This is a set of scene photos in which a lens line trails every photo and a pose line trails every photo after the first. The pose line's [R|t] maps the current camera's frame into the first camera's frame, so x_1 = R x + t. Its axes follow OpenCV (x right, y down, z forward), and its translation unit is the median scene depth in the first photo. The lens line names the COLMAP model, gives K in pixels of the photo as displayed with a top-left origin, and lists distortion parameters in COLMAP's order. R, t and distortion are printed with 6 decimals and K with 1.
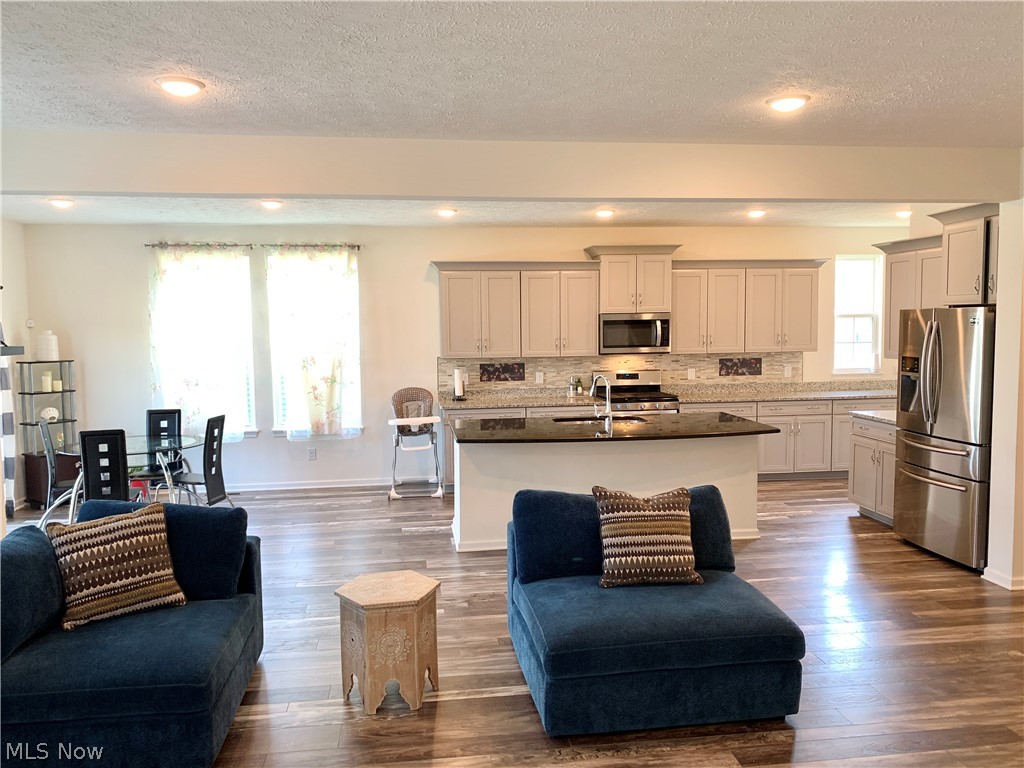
lens RADIAL K [[777.5, 0, 510.6], [0, 777.5, 383.4], [0, 0, 1]] dist [0.050957, -0.067149]
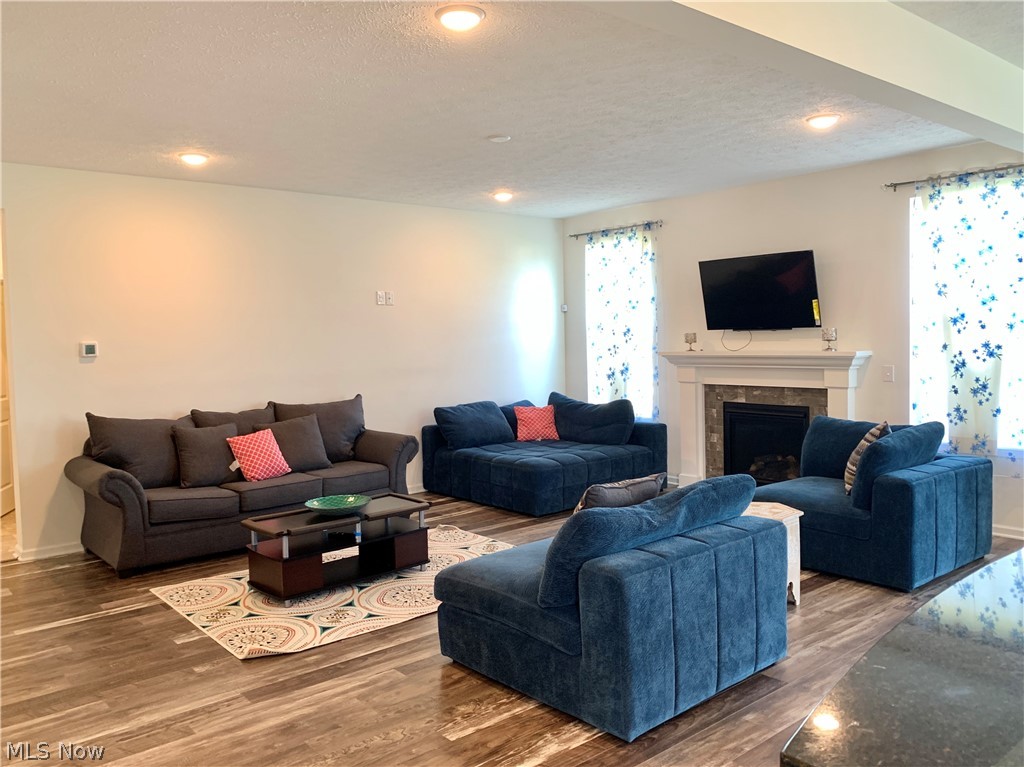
lens RADIAL K [[830.6, 0, 511.7], [0, 830.6, 367.7], [0, 0, 1]] dist [0.016612, 0.014862]
pose [[-0.848835, 0.058235, -0.525441, 0.354936], [-0.004330, 0.993115, 0.117064, -0.044762], [0.528641, 0.101643, -0.842738, 0.814683]]
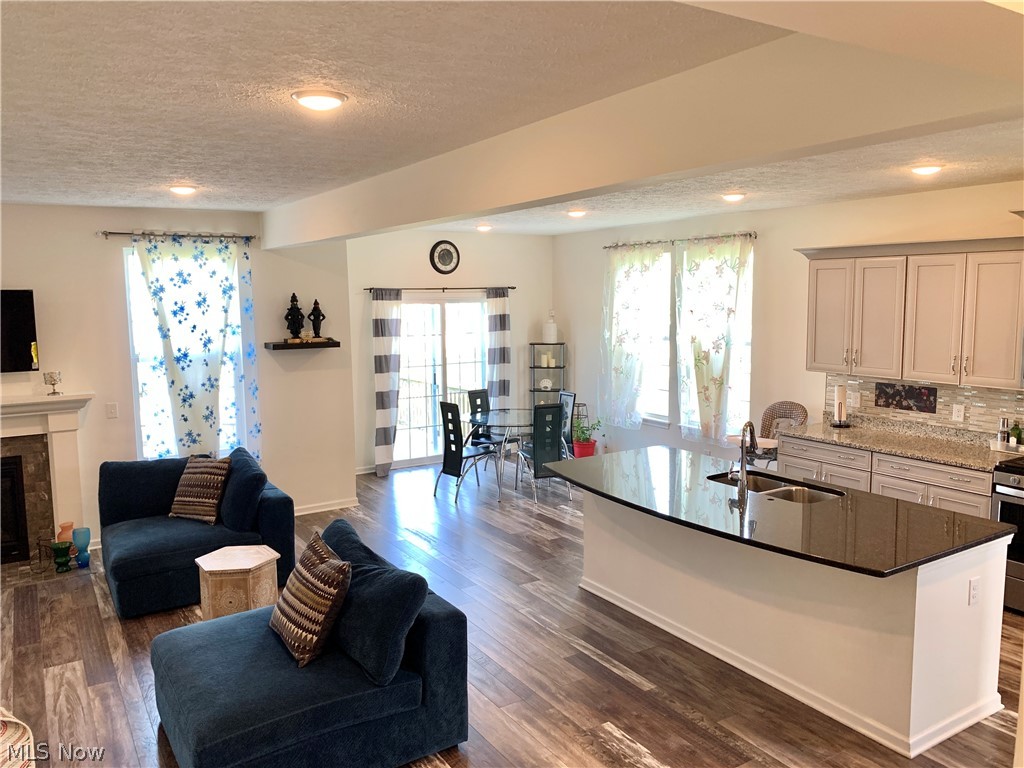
lens RADIAL K [[777.5, 0, 514.3], [0, 777.5, 376.7], [0, 0, 1]] dist [0.050957, -0.067149]
pose [[0.414133, 0.107143, -0.903888, 0.508185], [-0.063595, 0.994027, 0.088690, -0.077109], [0.907992, 0.020753, 0.418473, 0.383547]]
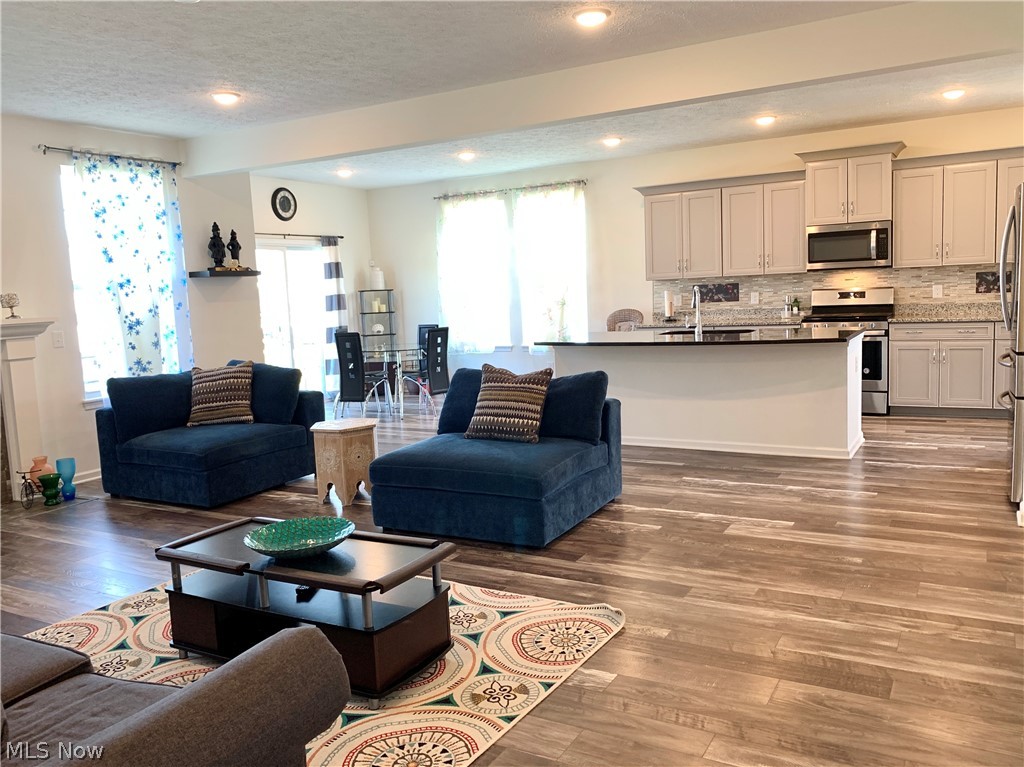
lens RADIAL K [[830.6, 0, 511.8], [0, 830.6, 365.8], [0, 0, 1]] dist [0.016612, 0.014862]
pose [[0.796183, 0.032689, -0.604172, 0.443762], [-0.009518, 0.999093, 0.041514, 0.038359], [0.604981, -0.027302, 0.795772, -0.011678]]
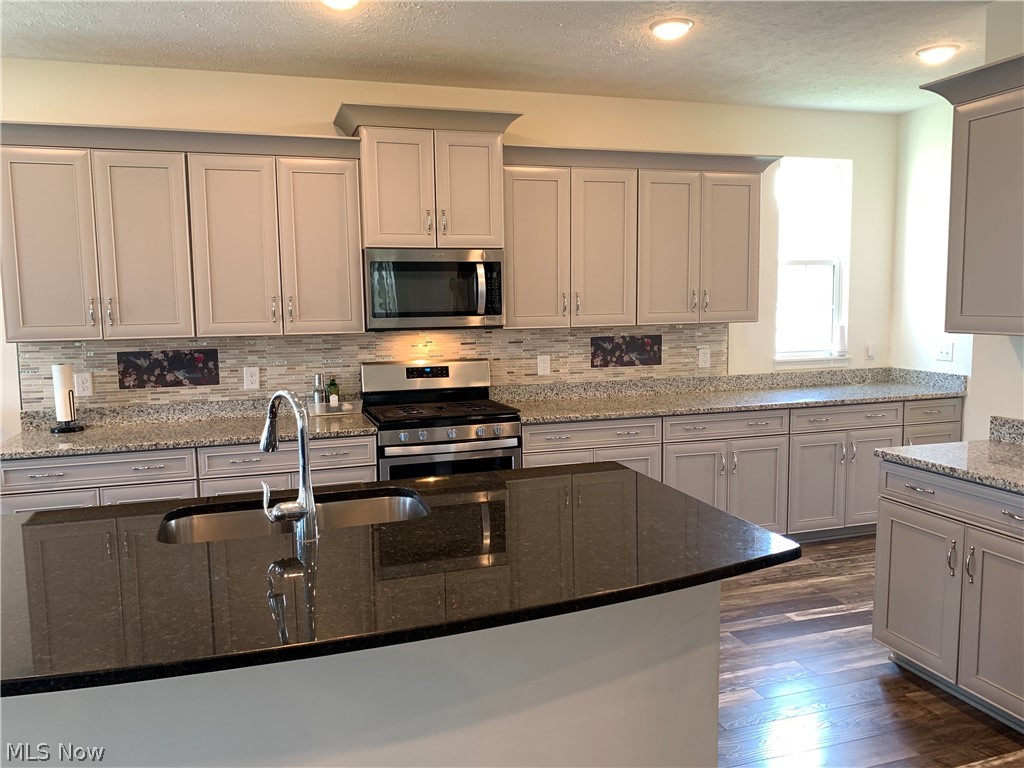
lens RADIAL K [[777.5, 0, 508.2], [0, 777.5, 385.7], [0, 0, 1]] dist [0.050957, -0.067149]
pose [[0.983150, -0.021689, 0.181509, 0.113450], [0.016025, 0.999340, 0.032613, -0.016918], [-0.182097, -0.029154, 0.982848, 0.491552]]
